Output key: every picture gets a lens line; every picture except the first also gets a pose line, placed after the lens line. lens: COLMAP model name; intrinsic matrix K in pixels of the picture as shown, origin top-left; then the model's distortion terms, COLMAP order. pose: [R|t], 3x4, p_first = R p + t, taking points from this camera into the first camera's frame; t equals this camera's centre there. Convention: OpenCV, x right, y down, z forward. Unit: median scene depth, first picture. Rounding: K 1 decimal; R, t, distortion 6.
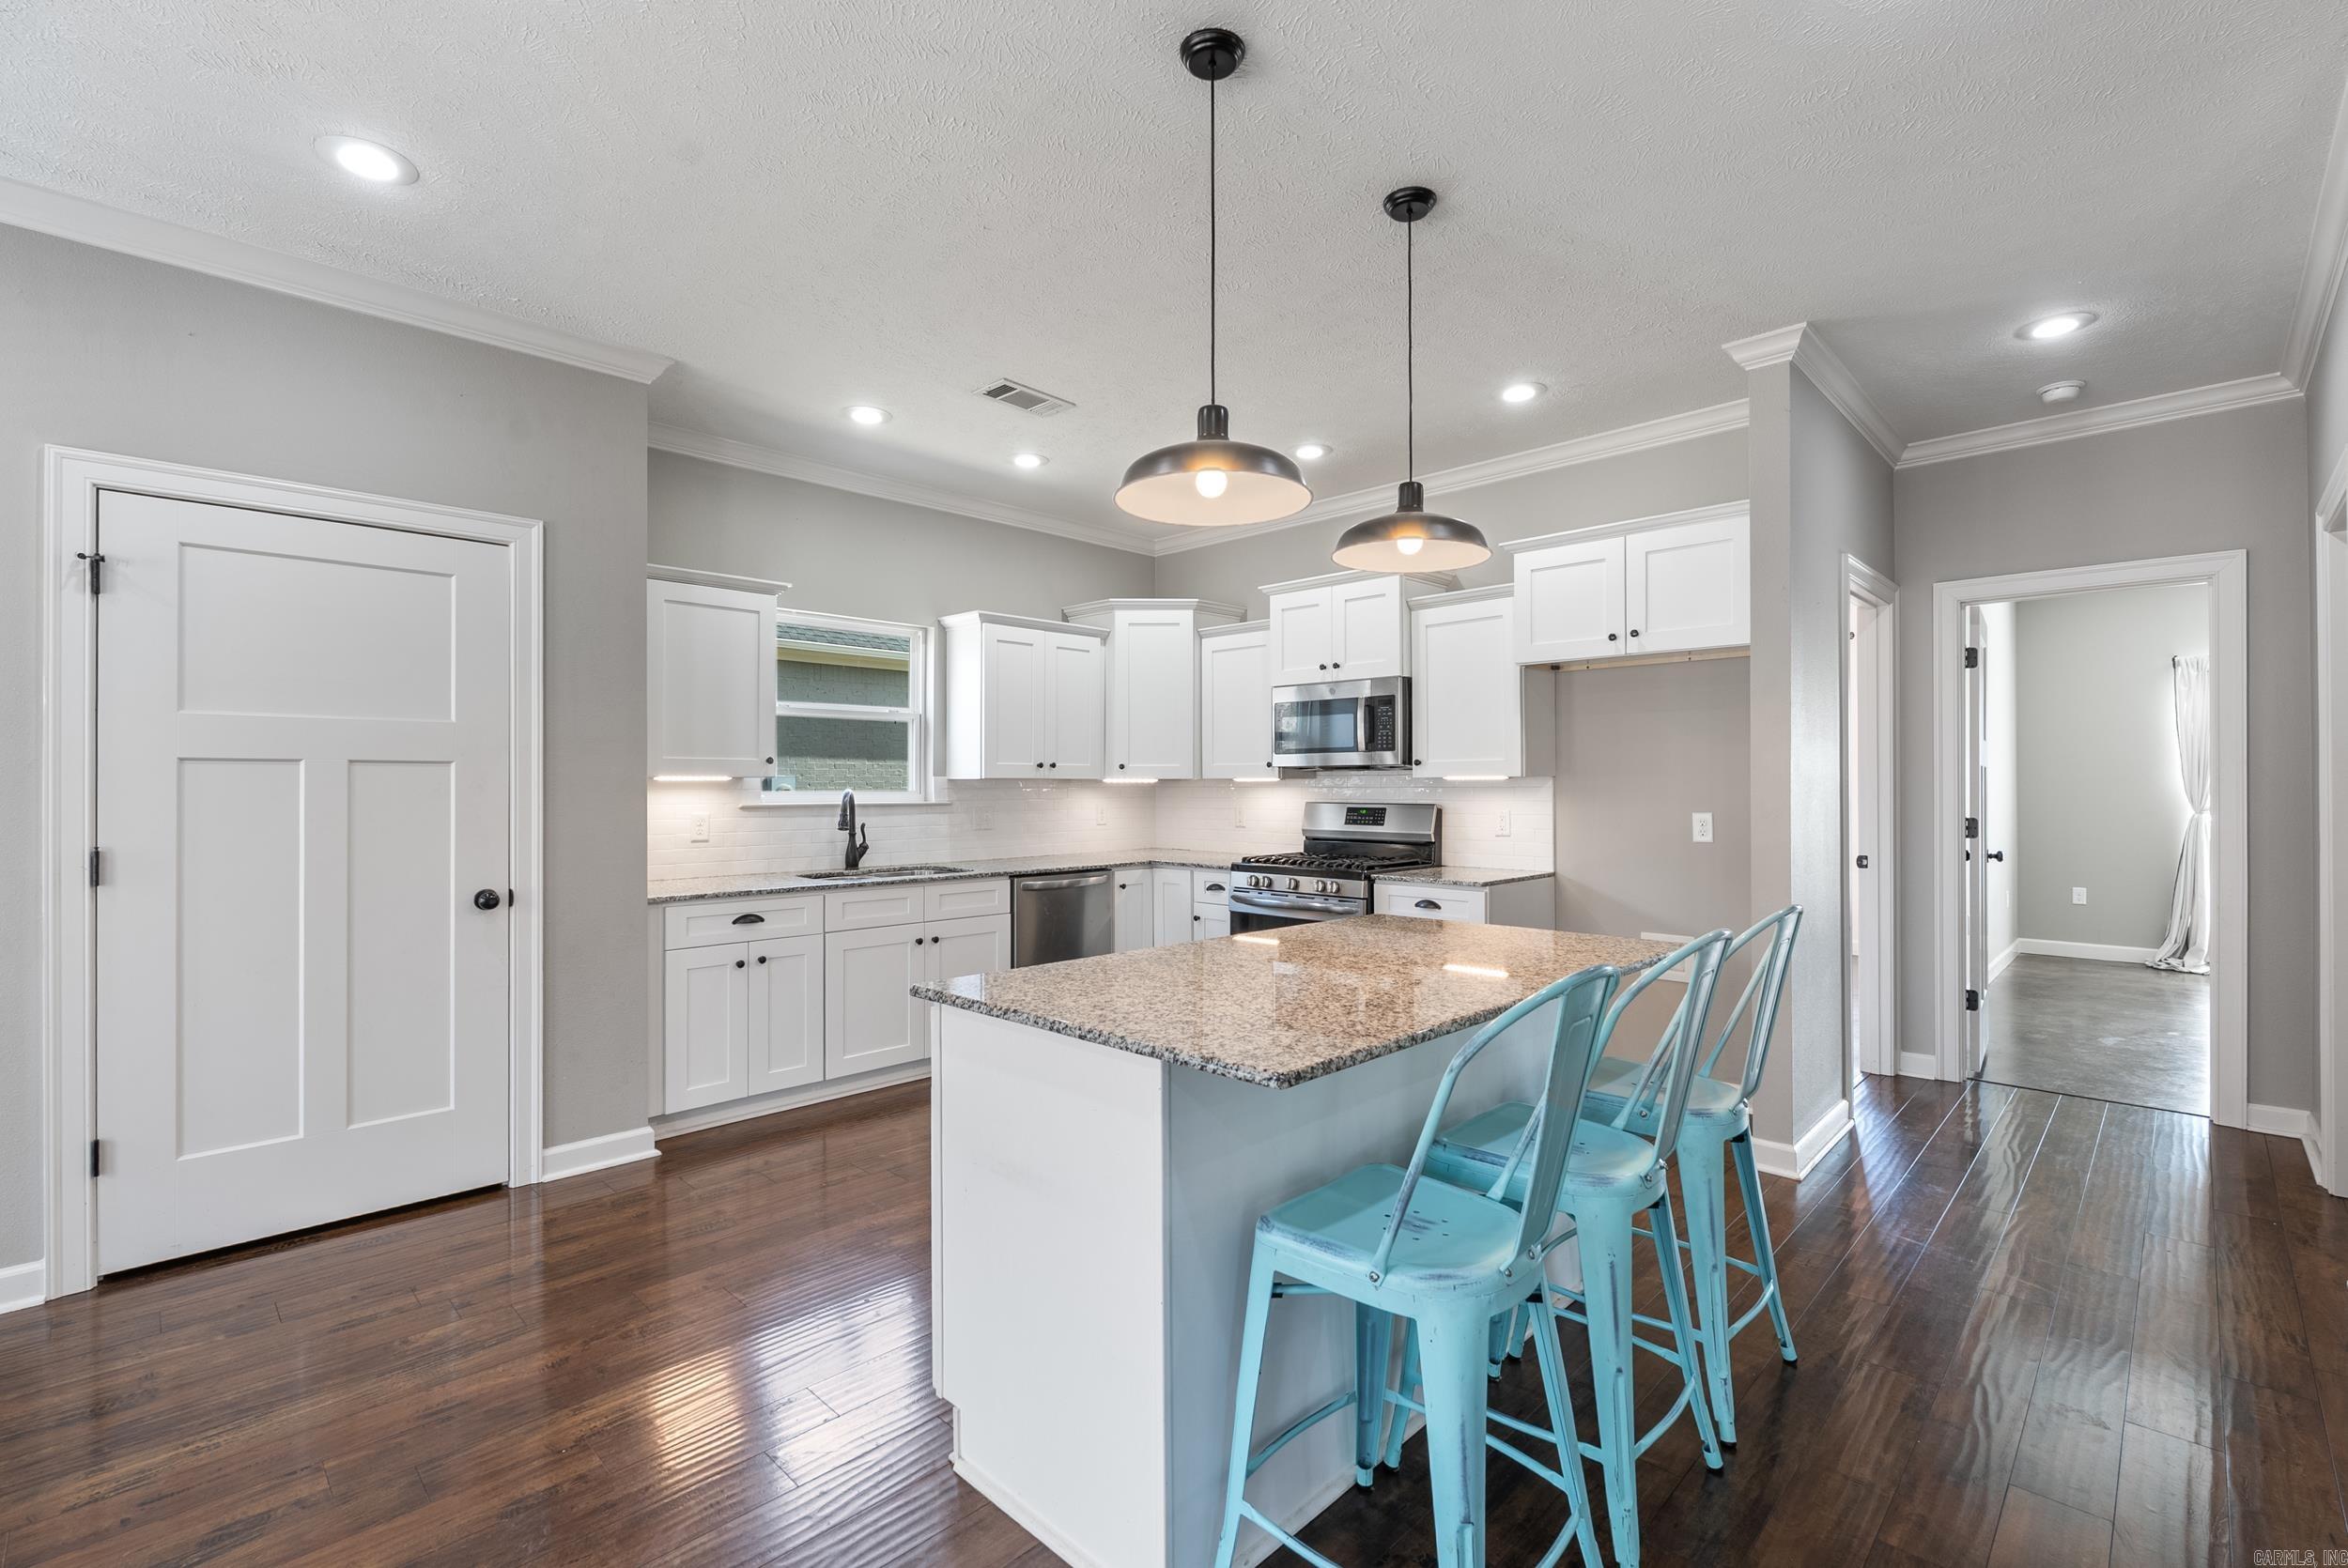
lens RADIAL K [[1037.6, 0, 1169.5], [0, 1037.6, 776.1], [0, 0, 1]] dist [-0.009270, 0.002108]
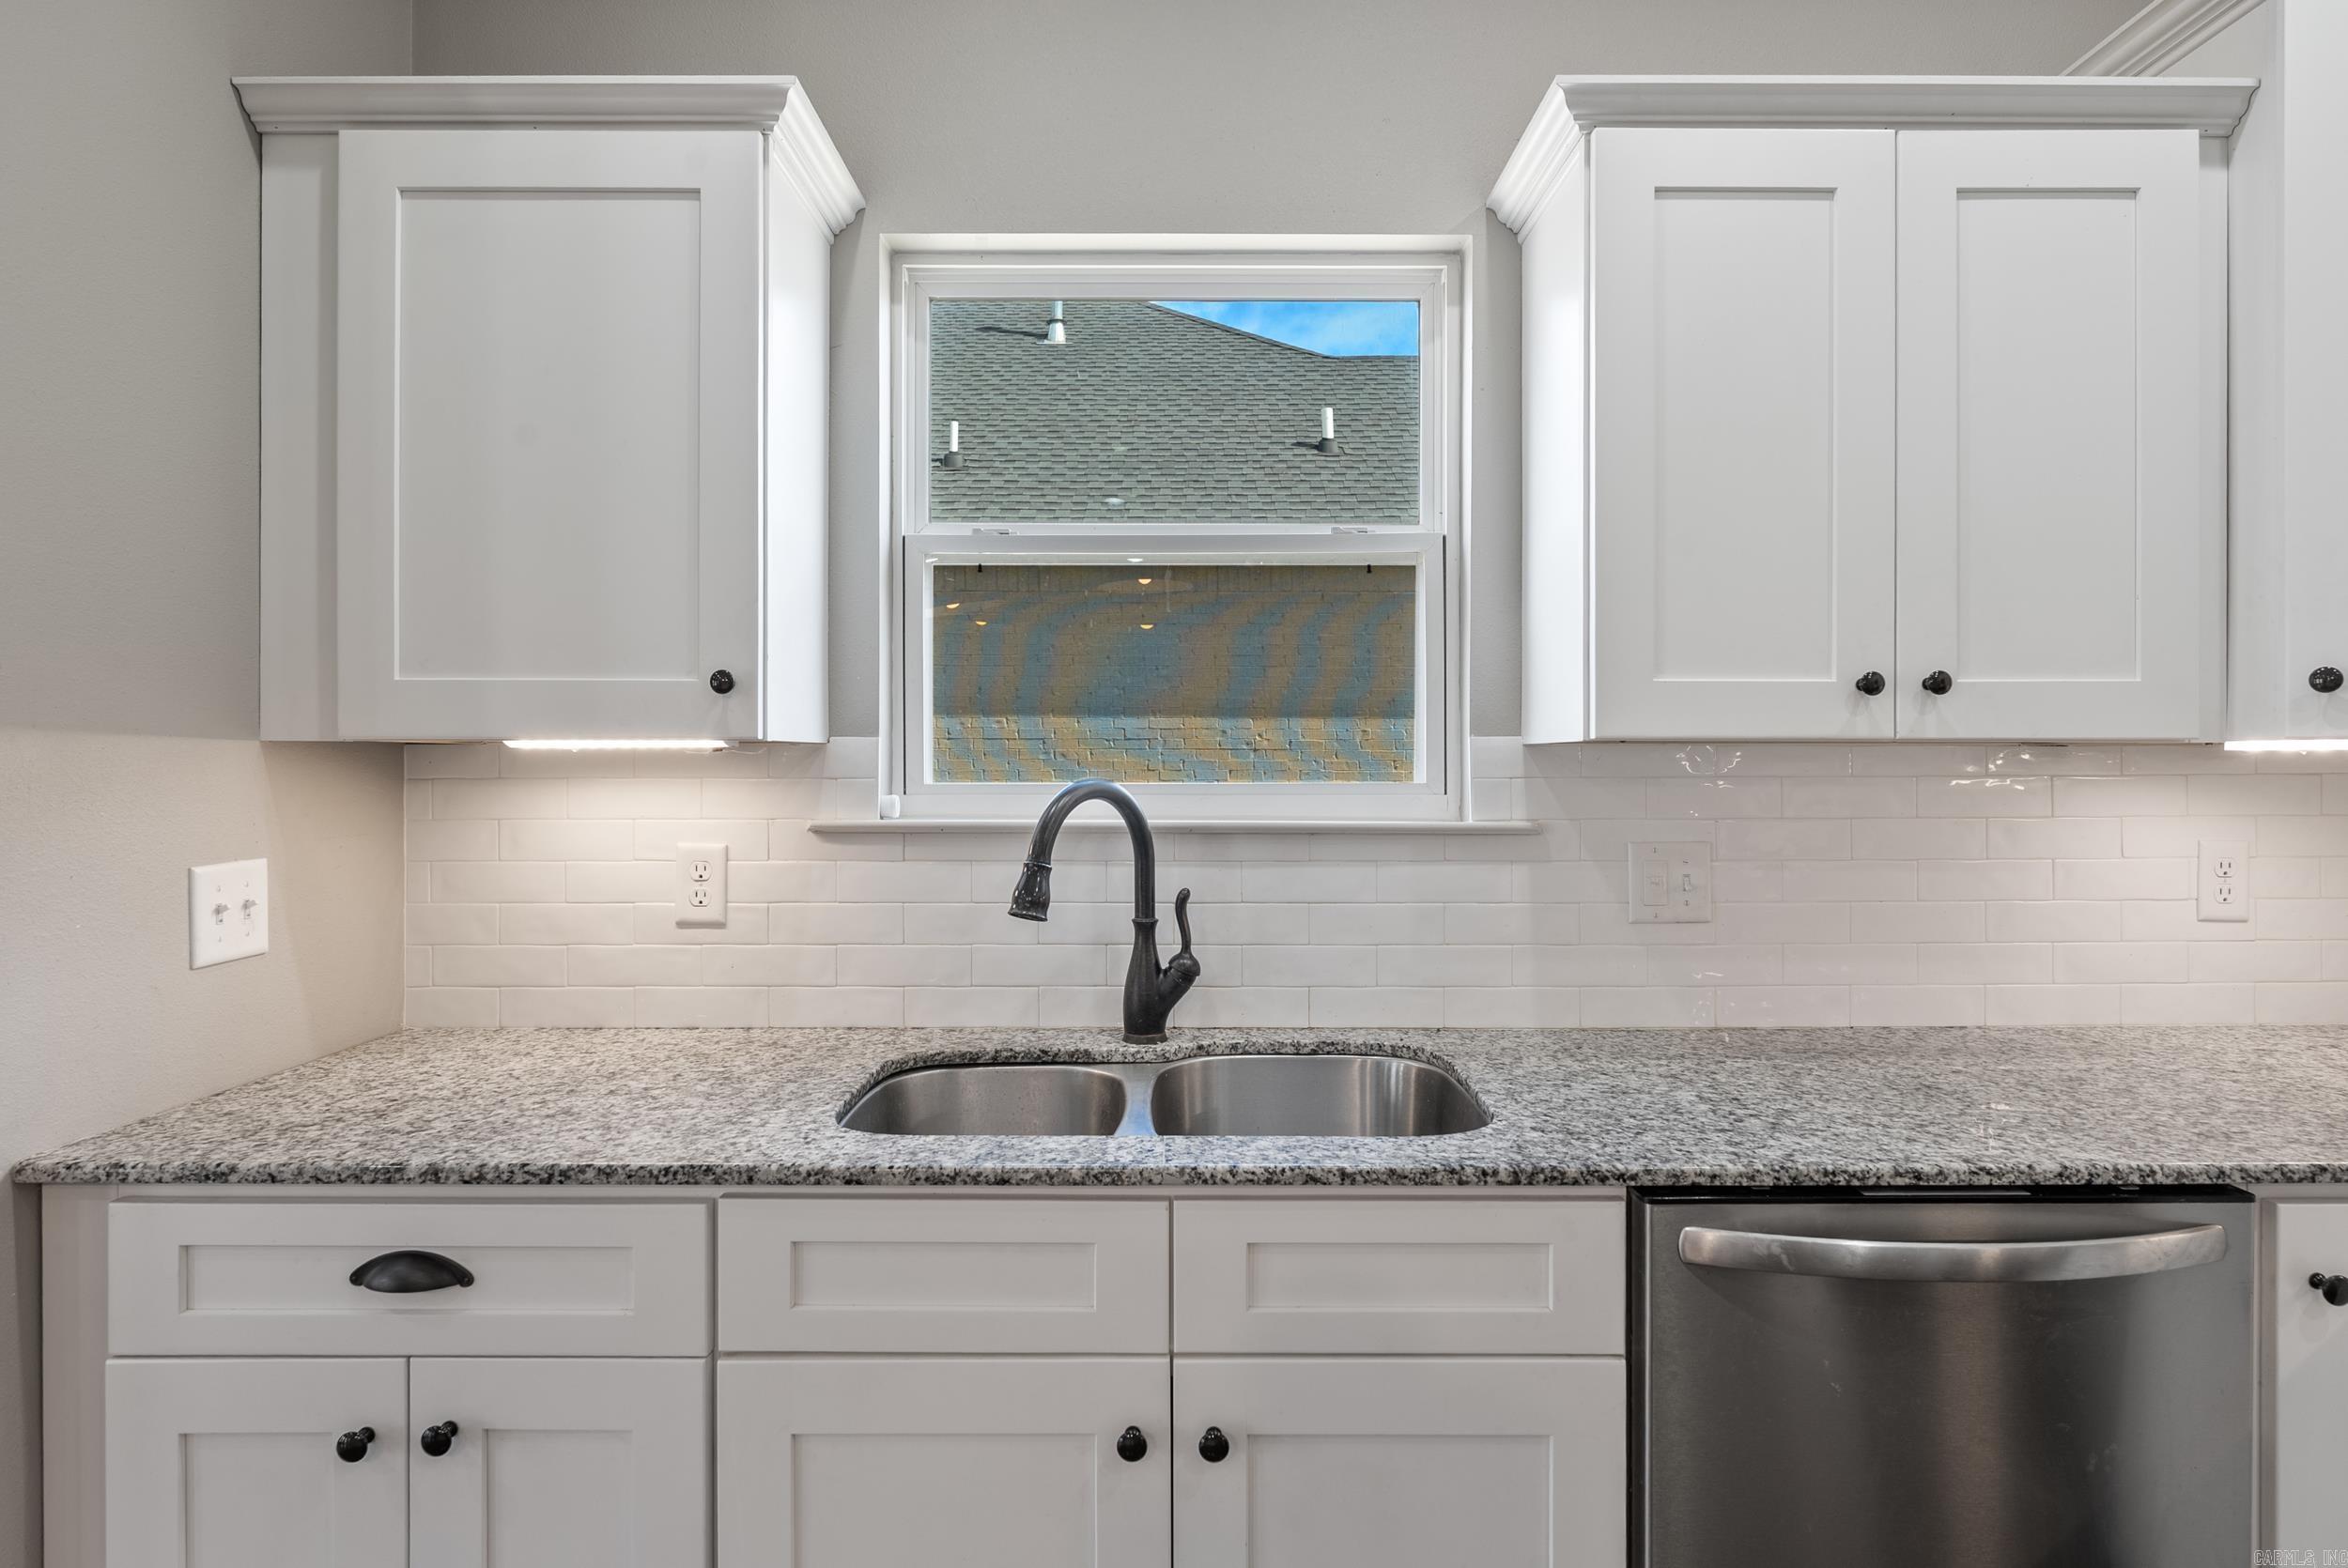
lens RADIAL K [[1268.0, 0, 1178.2], [0, 1268.0, 761.3], [0, 0, 1]] dist [-0.001250, -0.001591]
pose [[0.703968, -0.002335, -0.710228, -0.032239], [0.004762, 0.999988, 0.001432, 0.007241], [0.710216, -0.004390, 0.703971, 0.758611]]
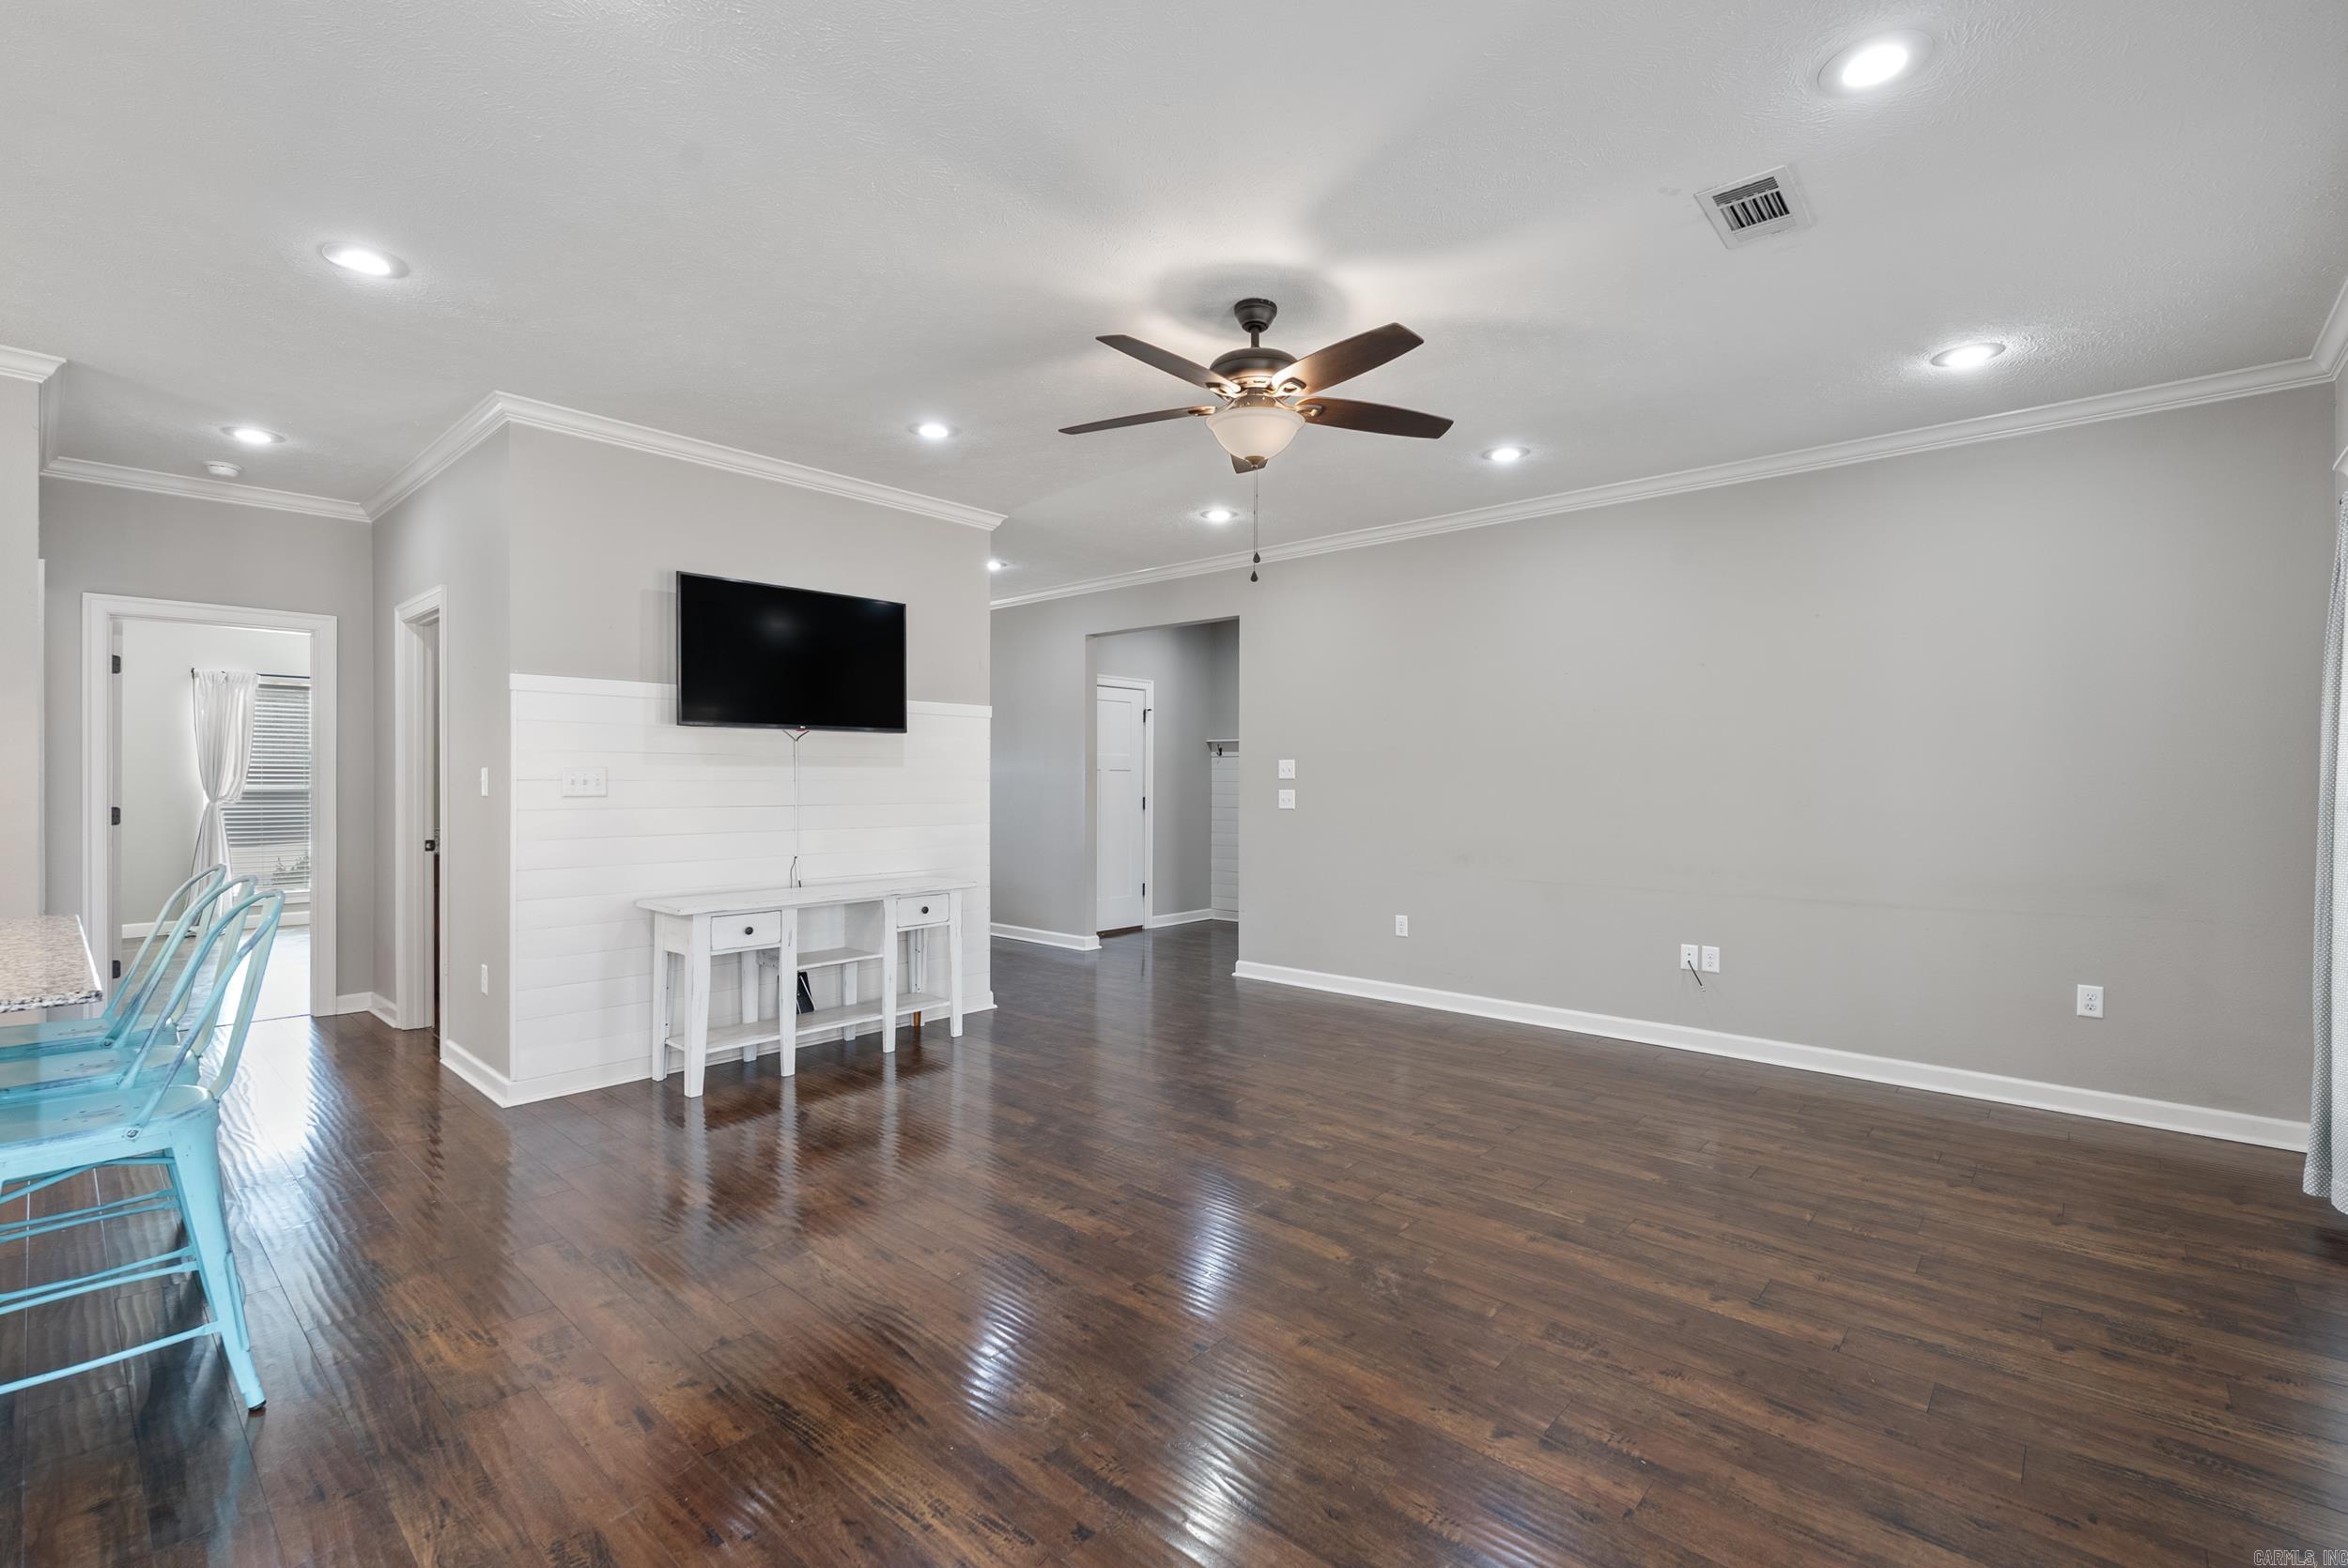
lens RADIAL K [[1037.6, 0, 1171.9], [0, 1037.6, 784.7], [0, 0, 1]] dist [-0.009270, 0.002108]
pose [[-0.046456, -0.003389, 0.998915, -0.374991], [-0.010049, 0.999945, 0.002925, 0.001252], [-0.998870, -0.009902, -0.046488, -0.093218]]
